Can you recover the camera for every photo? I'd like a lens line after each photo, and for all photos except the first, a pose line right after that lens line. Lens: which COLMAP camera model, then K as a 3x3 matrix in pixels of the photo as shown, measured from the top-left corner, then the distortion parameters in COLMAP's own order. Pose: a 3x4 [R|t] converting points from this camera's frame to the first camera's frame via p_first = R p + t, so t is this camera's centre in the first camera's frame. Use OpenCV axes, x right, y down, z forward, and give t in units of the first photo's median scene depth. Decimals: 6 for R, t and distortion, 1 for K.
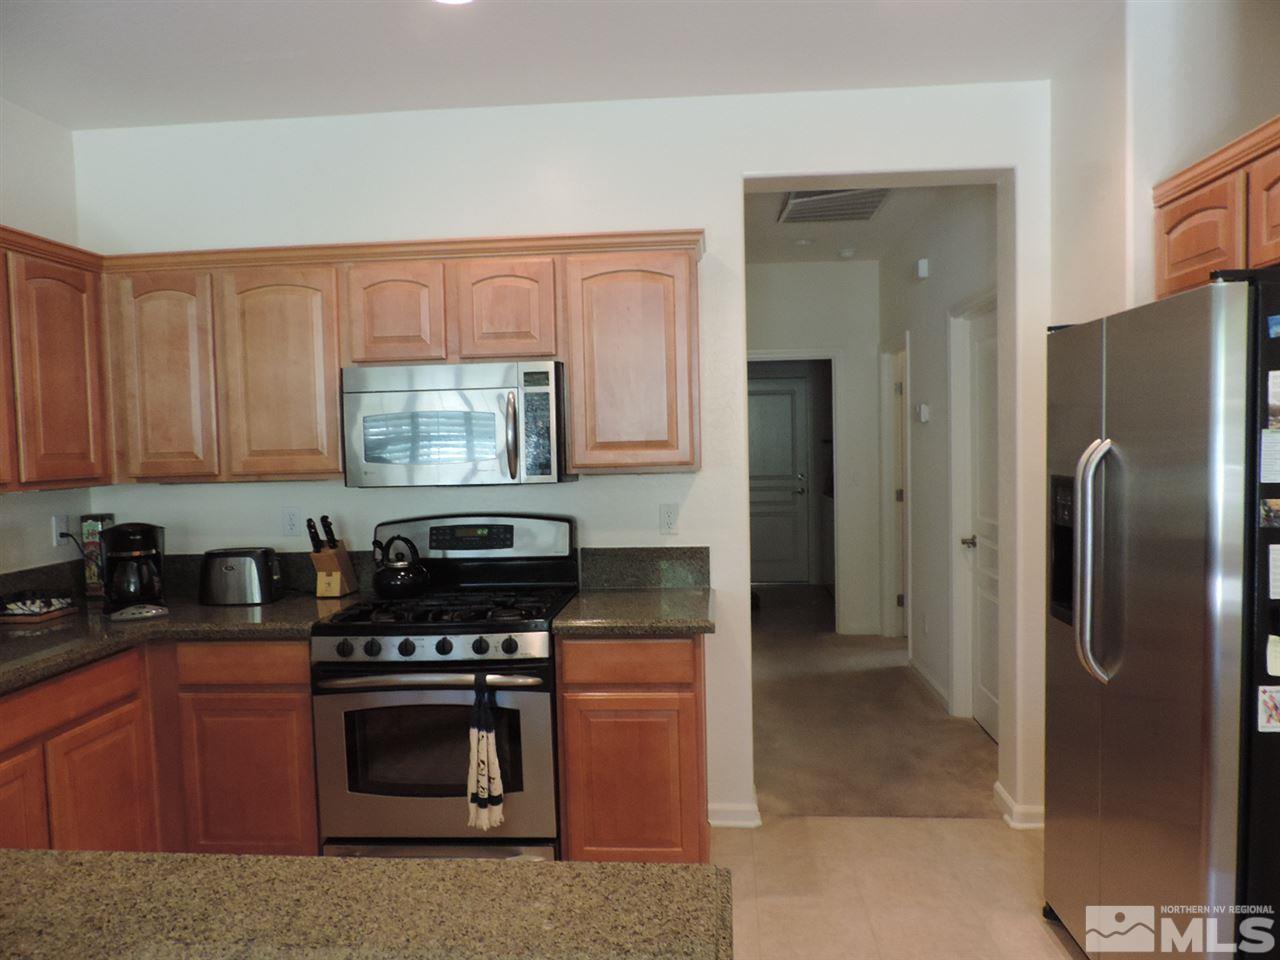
lens RADIAL K [[904.2, 0, 639.1], [0, 904.2, 480.9], [0, 0, 1]] dist [-0.025258, 0.004065]
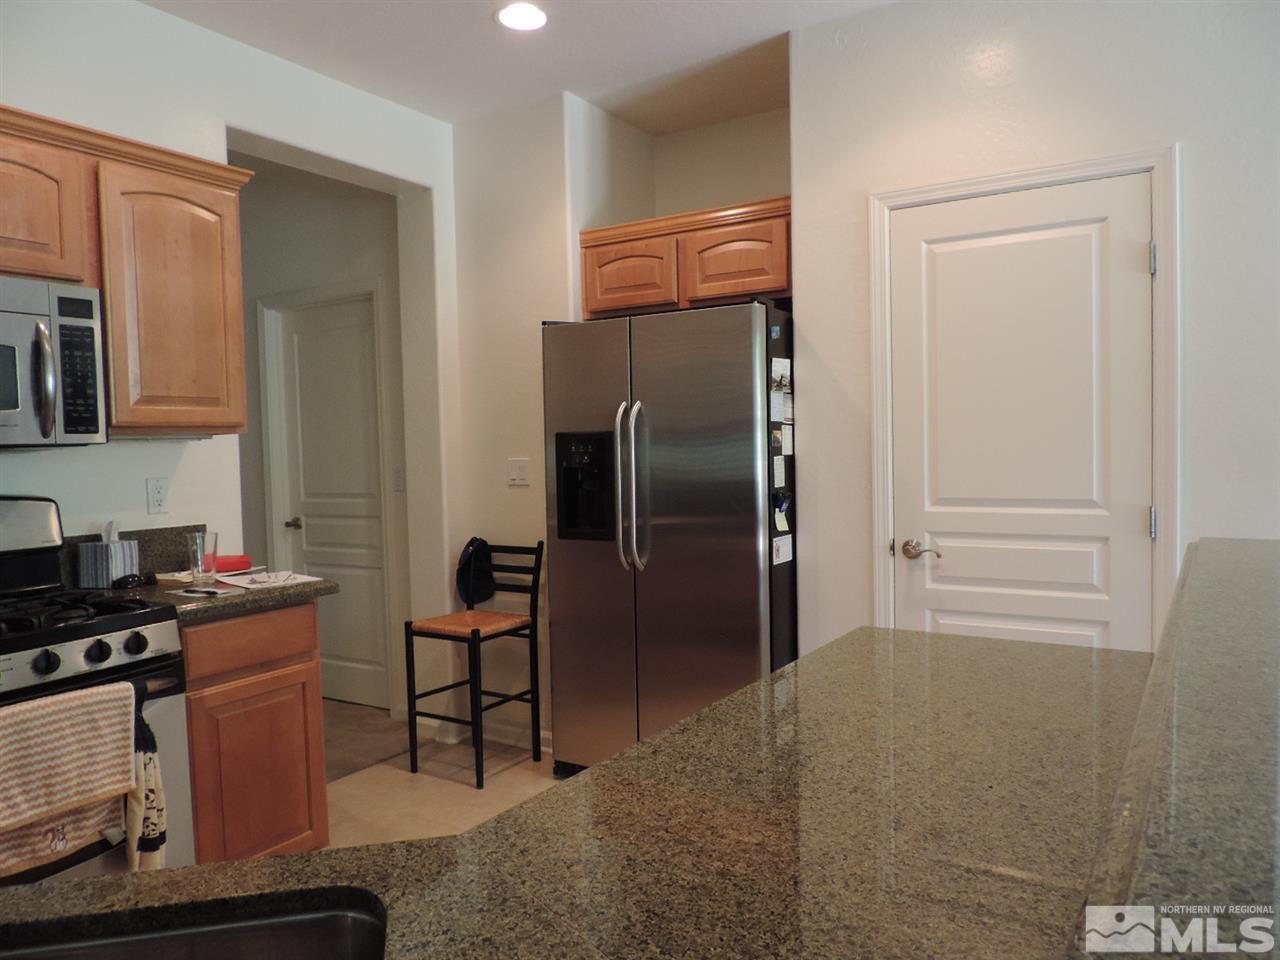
lens RADIAL K [[904.2, 0, 639.0], [0, 904.2, 484.9], [0, 0, 1]] dist [-0.025258, 0.004065]
pose [[0.471610, -0.028484, 0.881347, -0.560265], [0.053231, 0.998575, 0.003789, 0.059875], [-0.880199, 0.045128, 0.472455, 0.224253]]
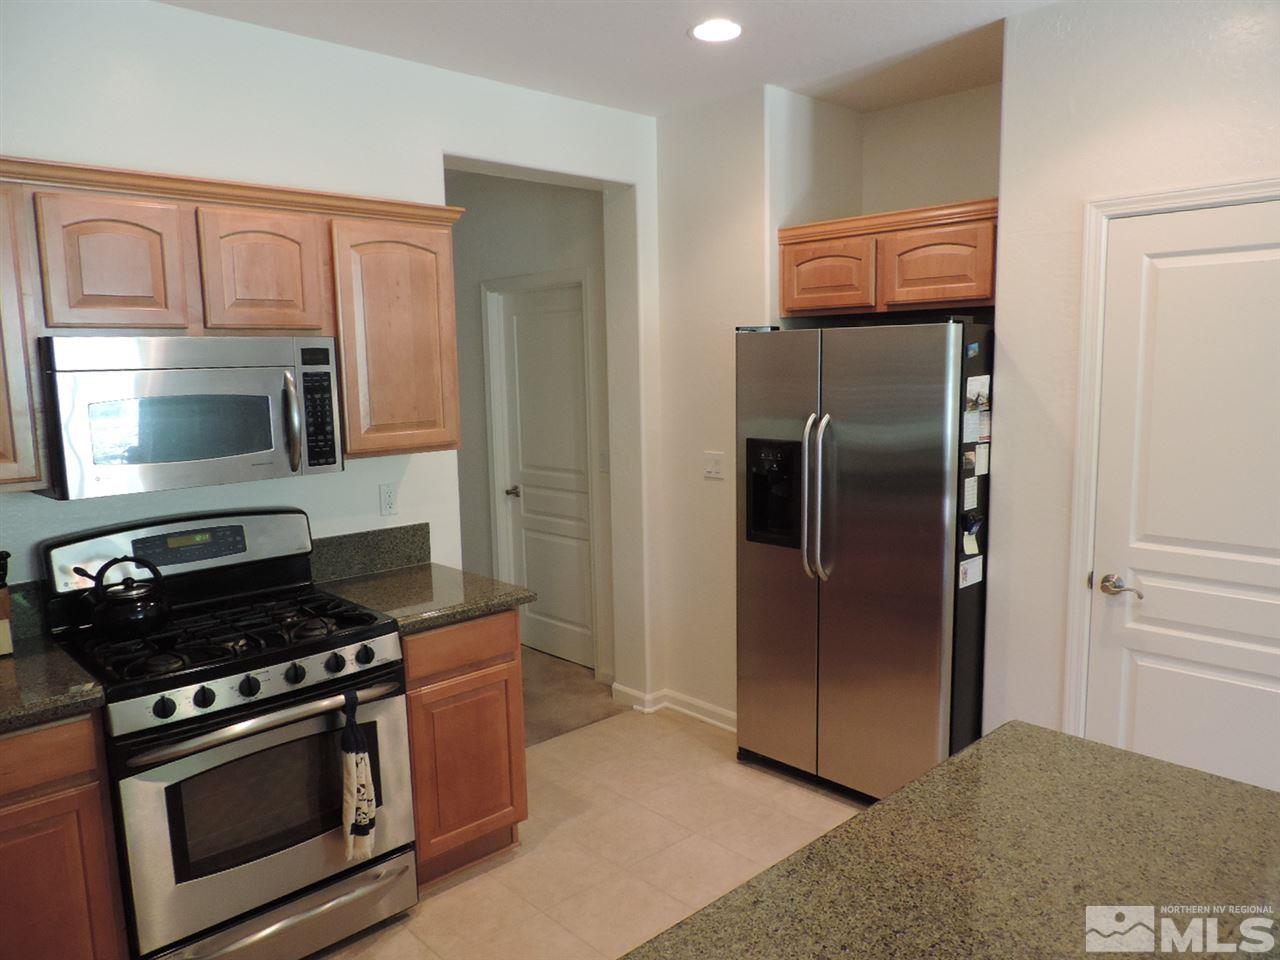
lens RADIAL K [[904.2, 0, 640.9], [0, 904.2, 482.4], [0, 0, 1]] dist [-0.025258, 0.004065]
pose [[0.672623, -0.087631, 0.734778, -0.554356], [0.038627, 0.995767, 0.083397, -0.051489], [-0.738976, -0.027713, 0.673162, 0.168421]]
